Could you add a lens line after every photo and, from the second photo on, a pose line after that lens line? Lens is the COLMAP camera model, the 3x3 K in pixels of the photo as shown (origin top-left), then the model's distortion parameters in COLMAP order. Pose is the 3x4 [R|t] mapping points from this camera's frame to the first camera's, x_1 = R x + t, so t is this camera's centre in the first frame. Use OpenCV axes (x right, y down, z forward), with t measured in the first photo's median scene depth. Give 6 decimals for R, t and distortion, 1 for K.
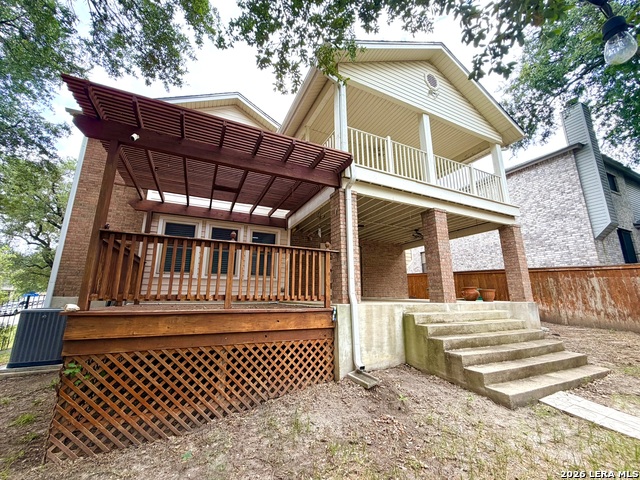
lens RADIAL K [[255.9, 0, 319.7], [0, 255.9, 240.8], [0, 0, 1]] dist [-0.001077, -0.000836]
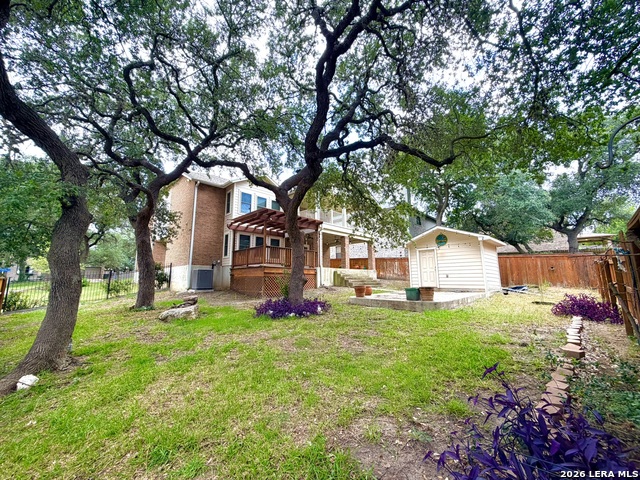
lens RADIAL K [[255.9, 0, 318.0], [0, 255.9, 239.4], [0, 0, 1]] dist [-0.001077, -0.000836]
pose [[0.944915, 0.047089, 0.323911, -0.731589], [-0.063387, 0.997189, 0.039945, -0.179749], [-0.321120, -0.058277, 0.945244, -1.544011]]
